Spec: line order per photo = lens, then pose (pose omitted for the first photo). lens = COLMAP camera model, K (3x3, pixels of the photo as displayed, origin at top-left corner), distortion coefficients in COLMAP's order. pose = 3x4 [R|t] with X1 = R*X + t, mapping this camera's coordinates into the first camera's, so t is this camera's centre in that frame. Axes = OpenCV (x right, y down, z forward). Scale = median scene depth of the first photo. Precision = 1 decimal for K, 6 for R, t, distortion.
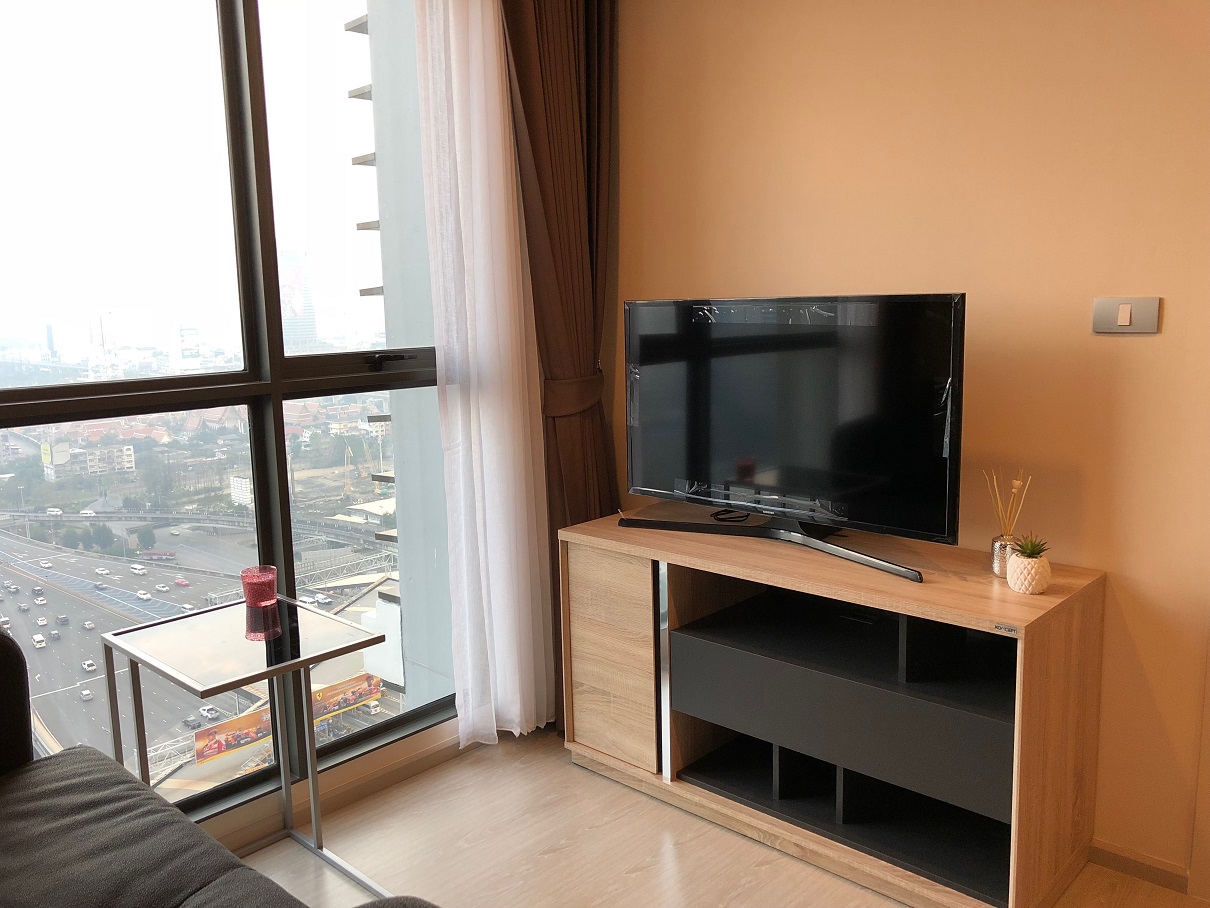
lens RADIAL K [[988.4, 0, 605.0], [0, 988.4, 454.0], [0, 0, 1]] dist [0.104241, 0.000683]
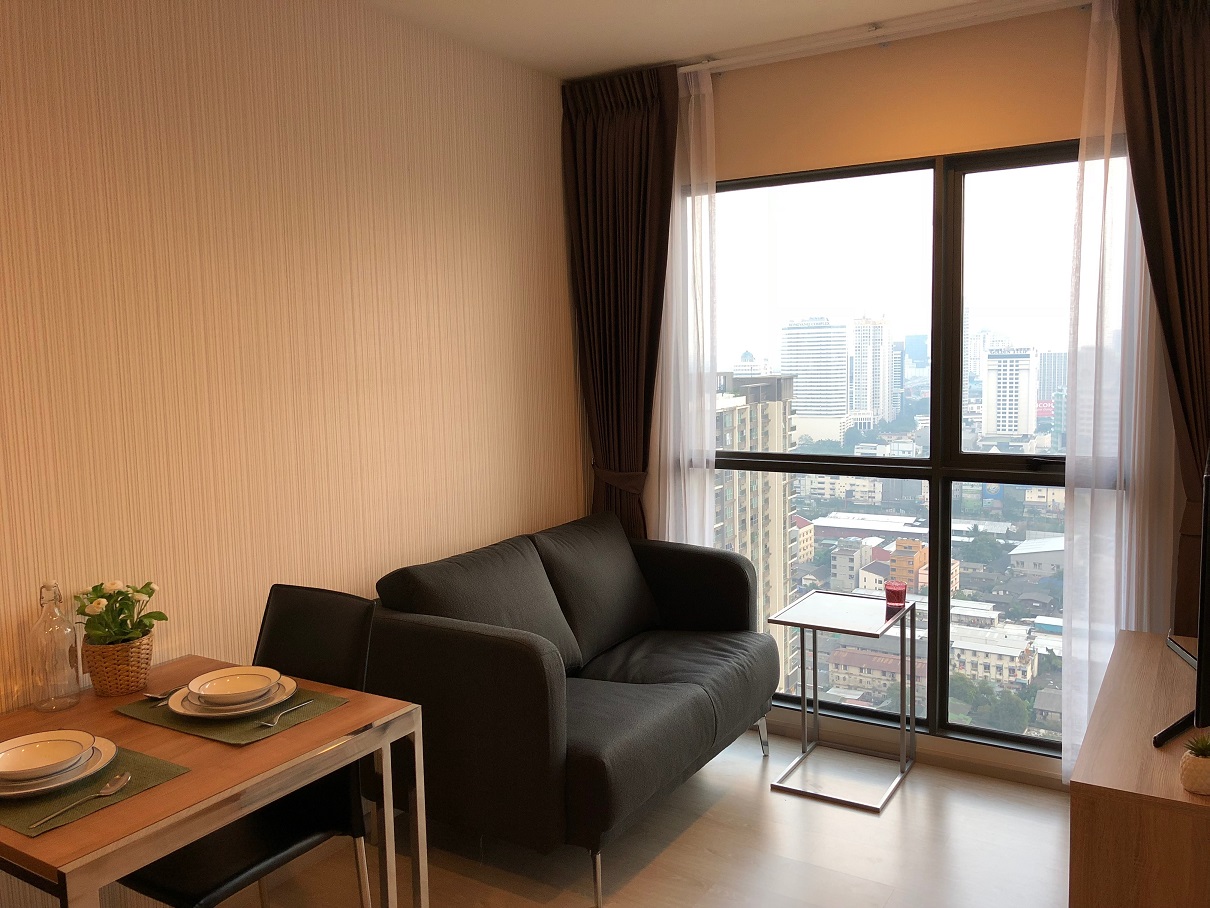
lens RADIAL K [[988.4, 0, 605.0], [0, 988.4, 454.0], [0, 0, 1]] dist [0.104241, 0.000683]
pose [[0.201183, 0.111466, -0.973191, 0.958511], [-0.136087, 0.987051, 0.084921, -0.141135], [0.970054, 0.115354, 0.213747, 0.169882]]
